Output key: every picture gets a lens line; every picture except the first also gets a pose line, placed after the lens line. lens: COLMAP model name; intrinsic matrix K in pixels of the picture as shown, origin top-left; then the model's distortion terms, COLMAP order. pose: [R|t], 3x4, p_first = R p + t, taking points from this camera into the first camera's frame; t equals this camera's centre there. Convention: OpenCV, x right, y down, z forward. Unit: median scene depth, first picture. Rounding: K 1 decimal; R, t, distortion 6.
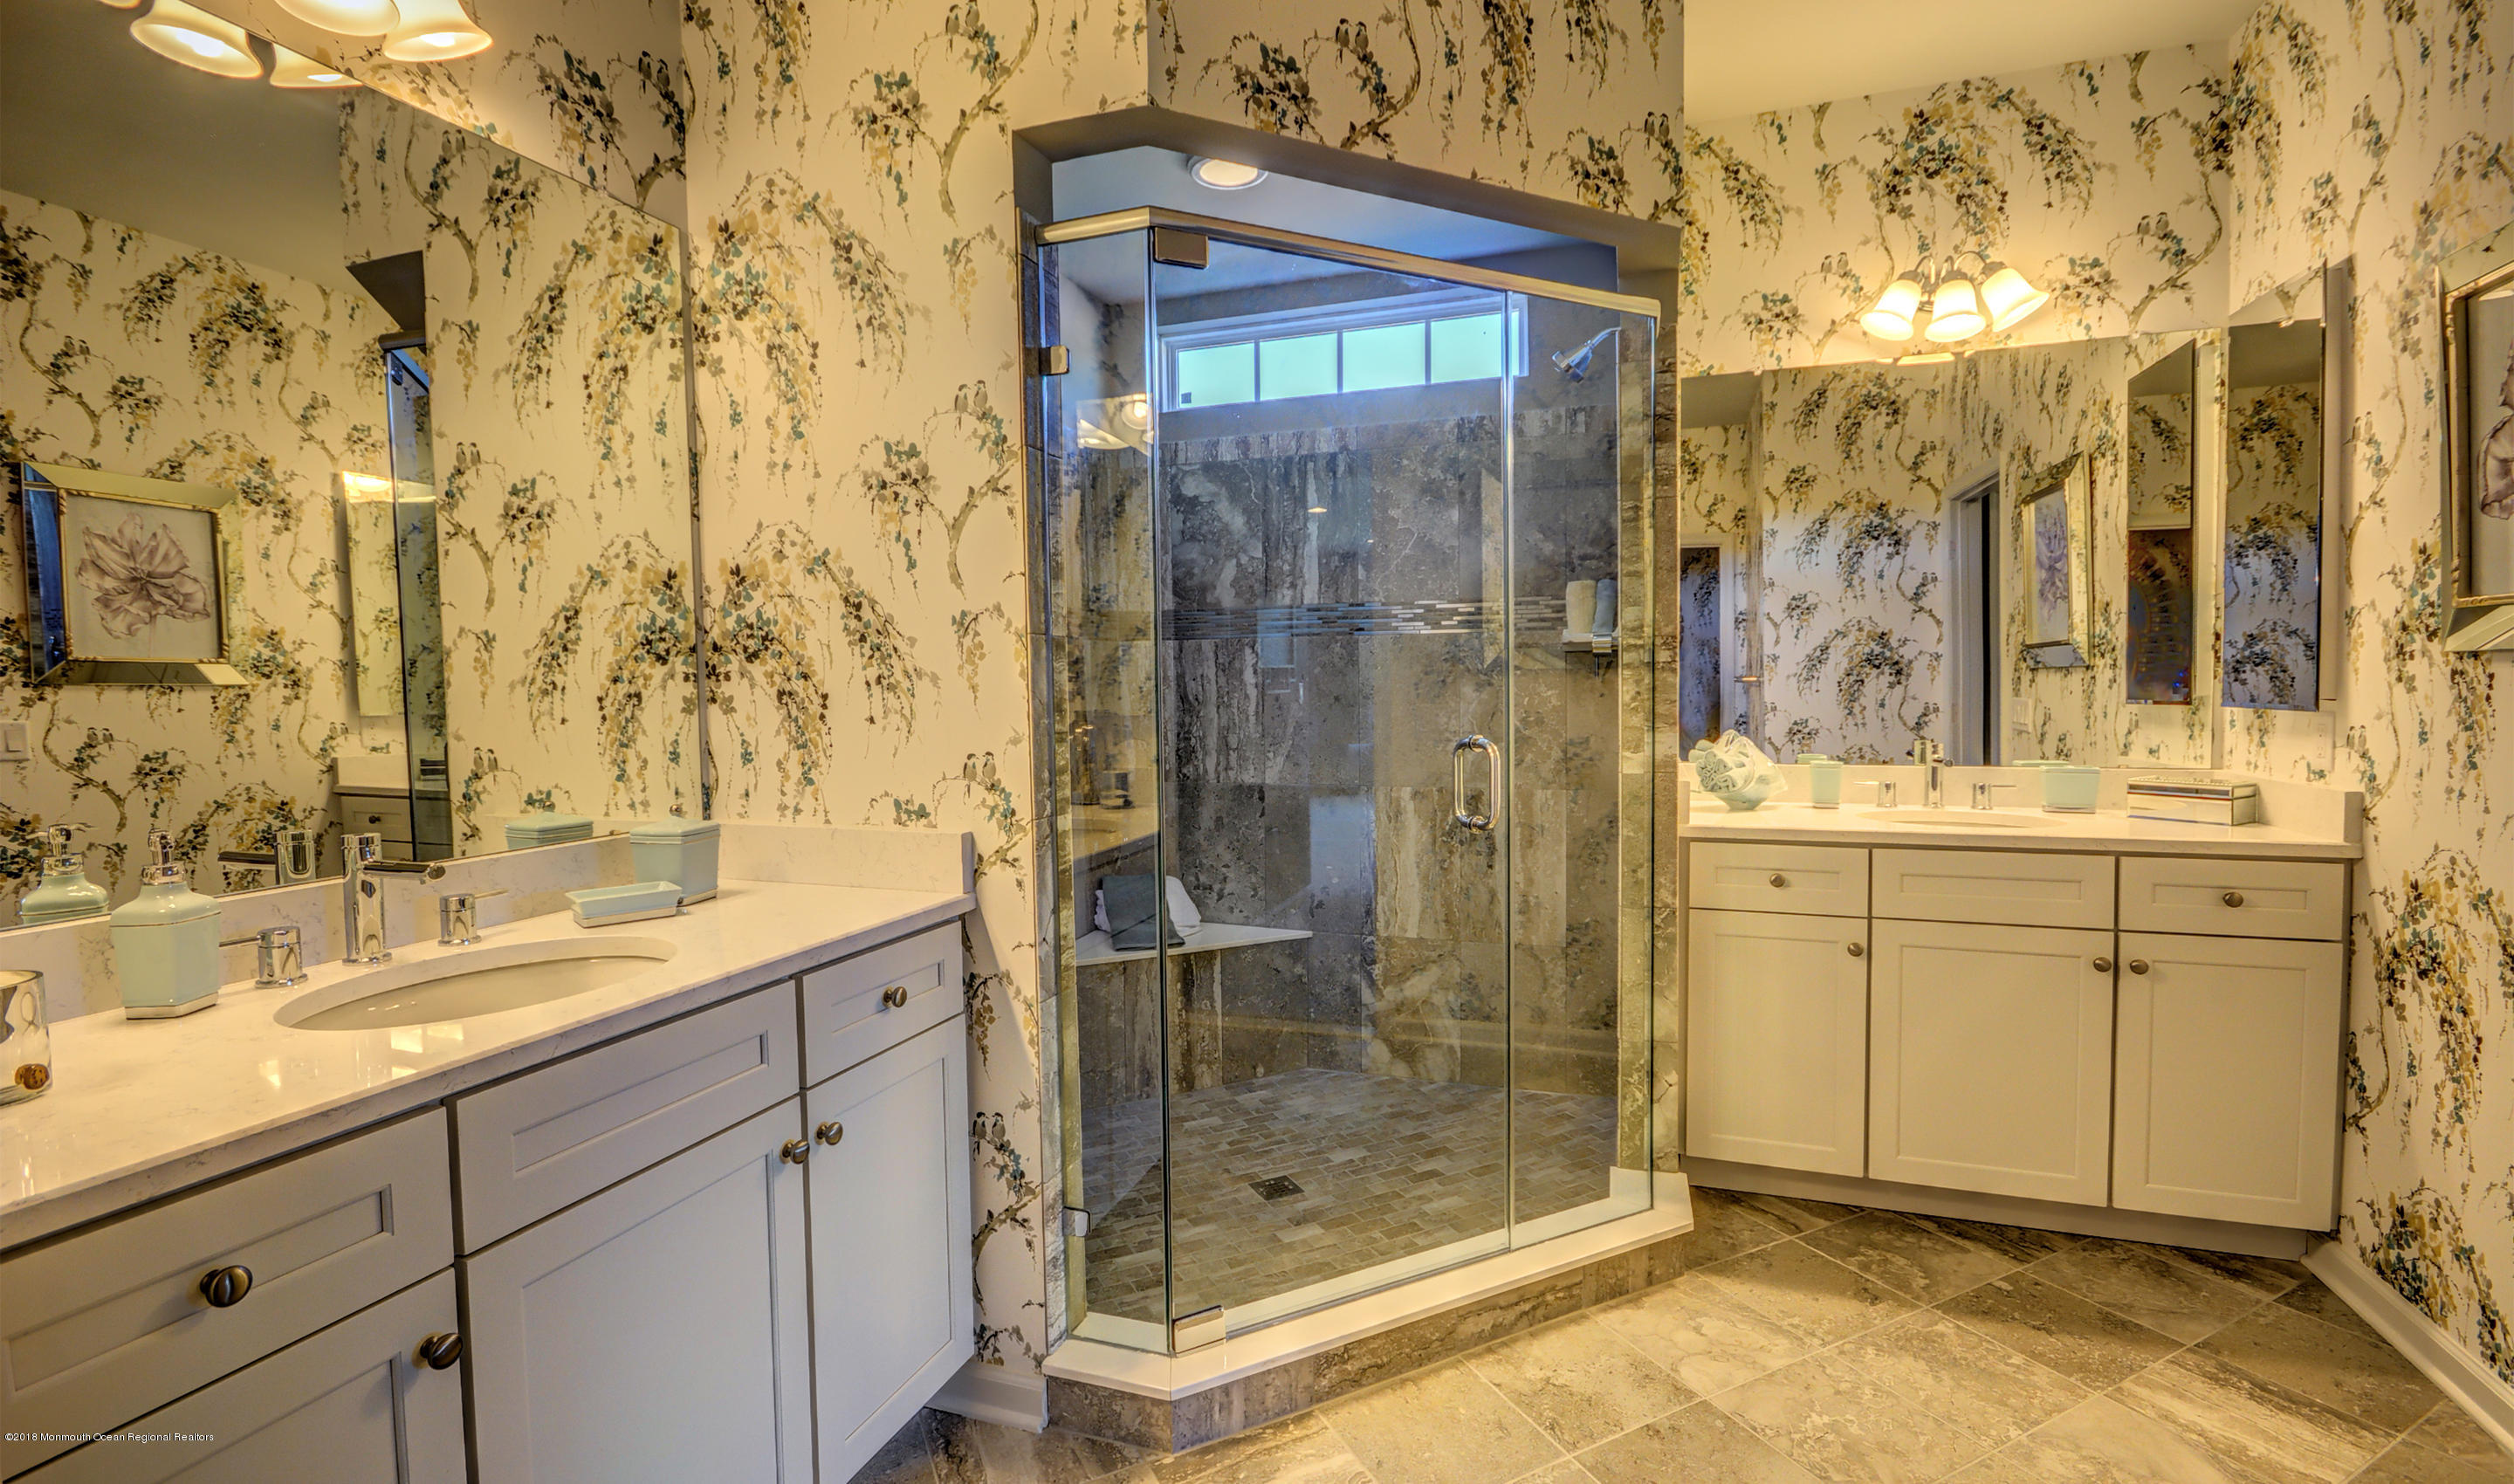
lens RADIAL K [[1122.3, 0, 1262.8], [0, 1122.3, 738.3], [0, 0, 1]] dist [-0.002952, -0.003430]
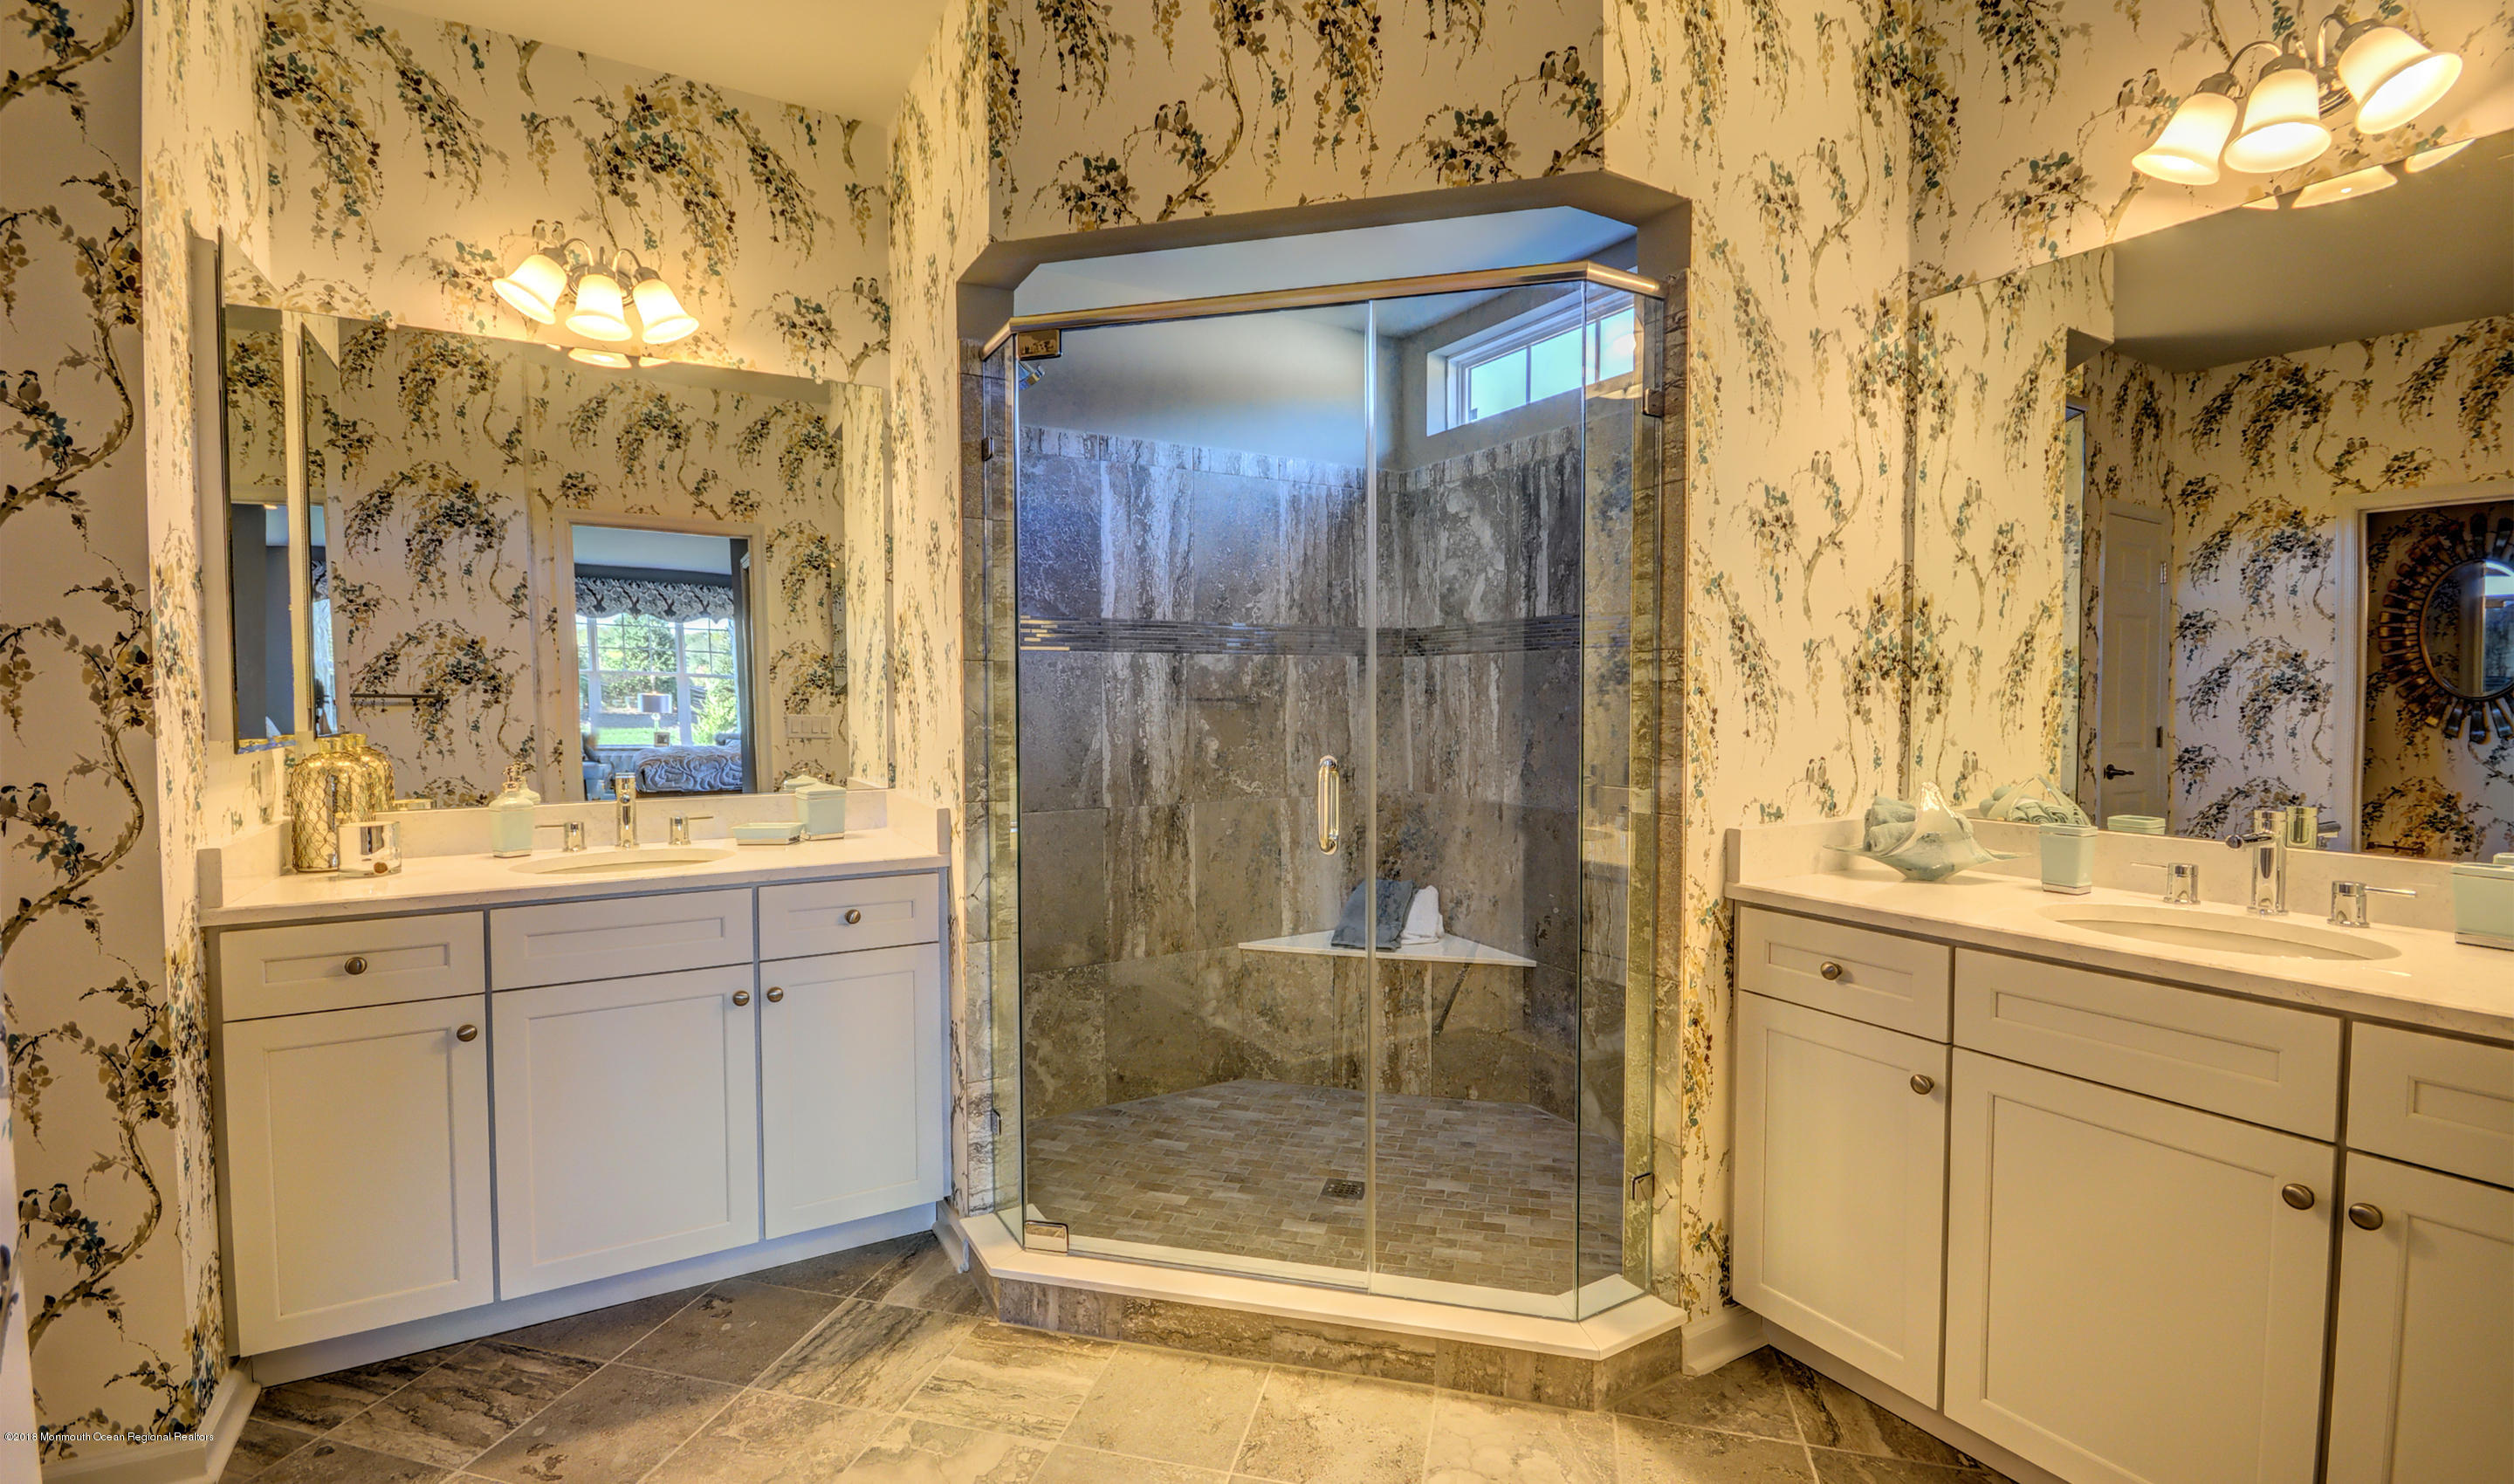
lens RADIAL K [[1122.3, 0, 1254.2], [0, 1122.3, 739.3], [0, 0, 1]] dist [-0.002952, -0.003430]
pose [[0.747620, 0.036837, -0.663104, 0.735250], [-0.040747, 0.999124, 0.009564, -0.022194], [0.662875, 0.019869, 0.748466, 0.195741]]
